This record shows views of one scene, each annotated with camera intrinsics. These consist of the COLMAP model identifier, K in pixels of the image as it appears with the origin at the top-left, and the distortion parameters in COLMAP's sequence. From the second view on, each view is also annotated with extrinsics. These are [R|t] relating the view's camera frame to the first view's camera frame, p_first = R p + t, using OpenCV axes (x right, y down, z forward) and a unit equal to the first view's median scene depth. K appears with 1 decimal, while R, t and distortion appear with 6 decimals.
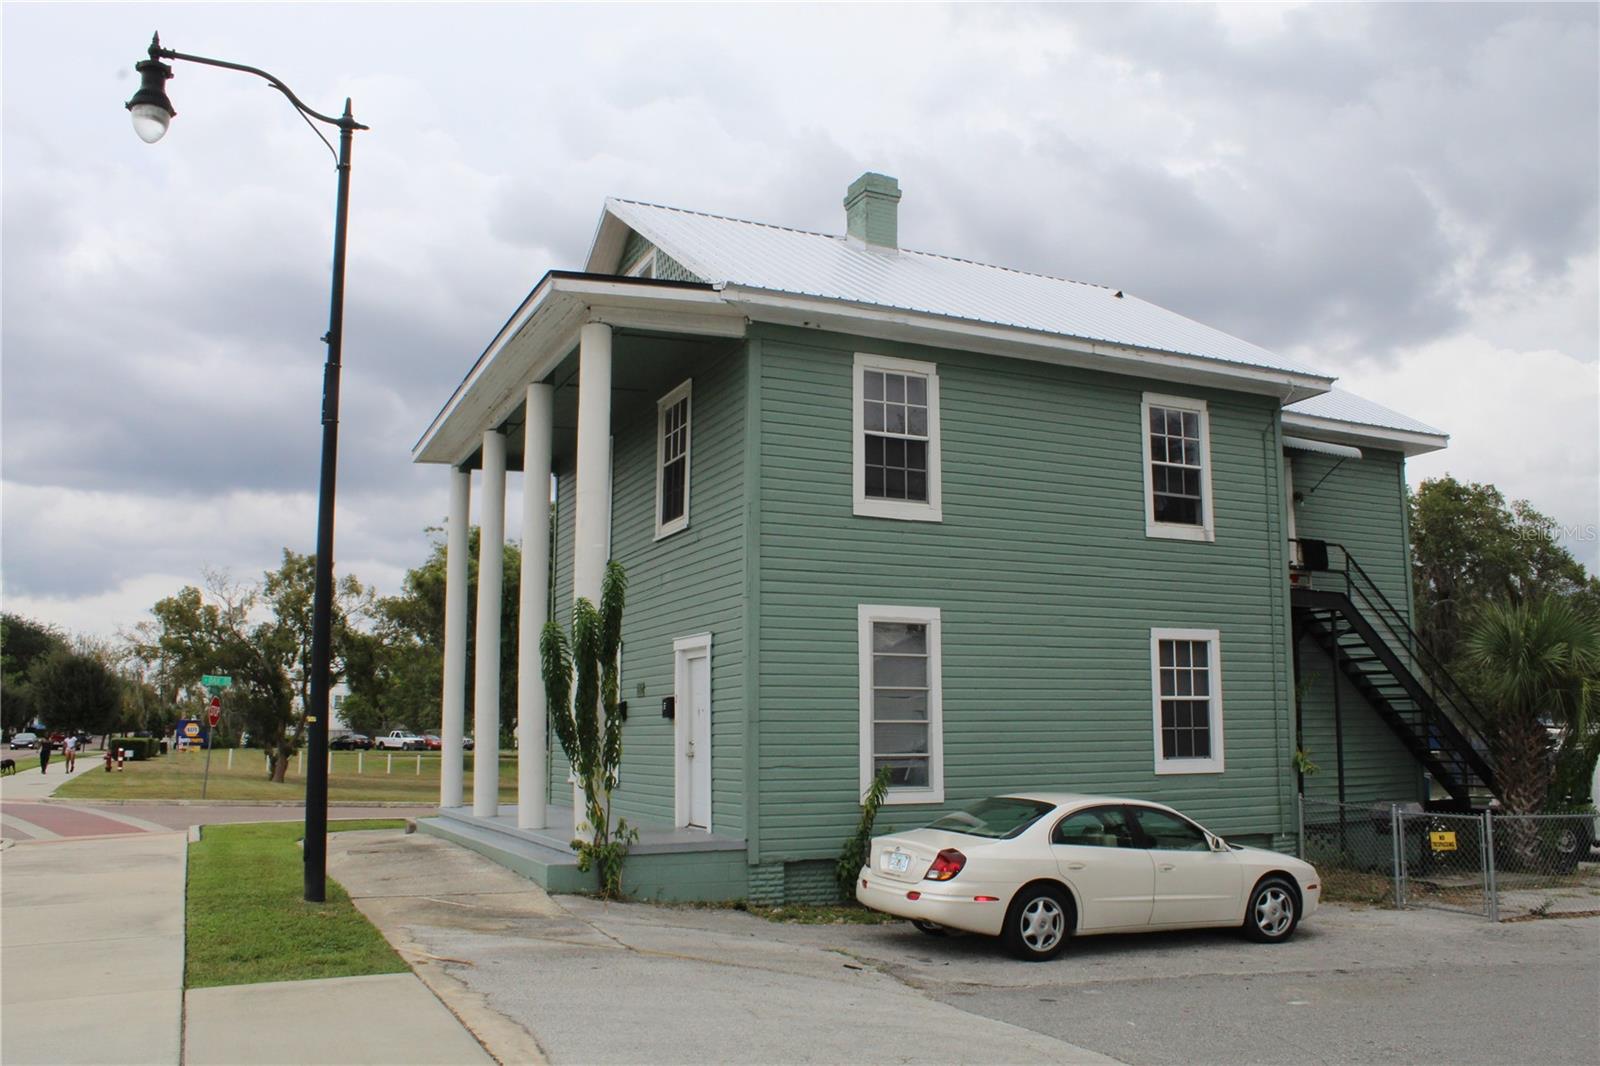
lens RADIAL K [[1330.7, 0, 800.0], [0, 1330.7, 533.0], [0, 0, 1]] dist [-0.138674, 0.103095]
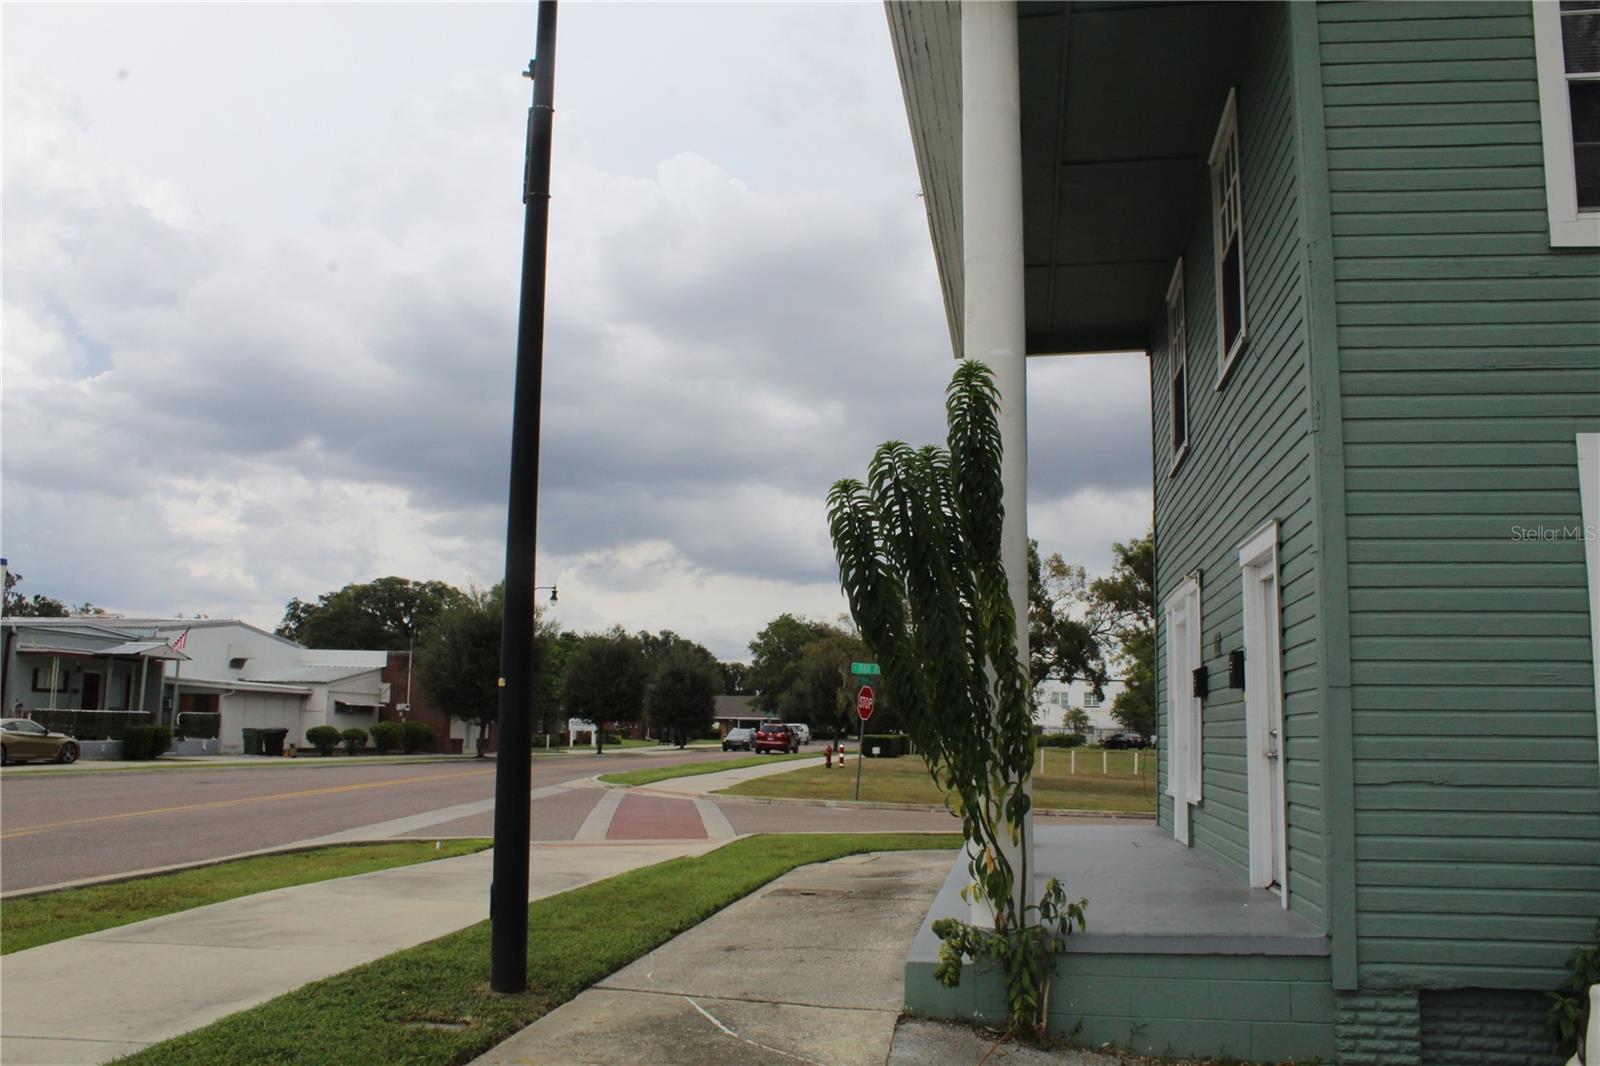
lens RADIAL K [[1330.7, 0, 800.0], [0, 1330.7, 533.0], [0, 0, 1]] dist [-0.138674, 0.103095]
pose [[0.829570, -0.064385, -0.554678, 0.066588], [0.064570, 0.997728, -0.019243, 0.081573], [0.554657, -0.019852, 0.831843, 0.494488]]
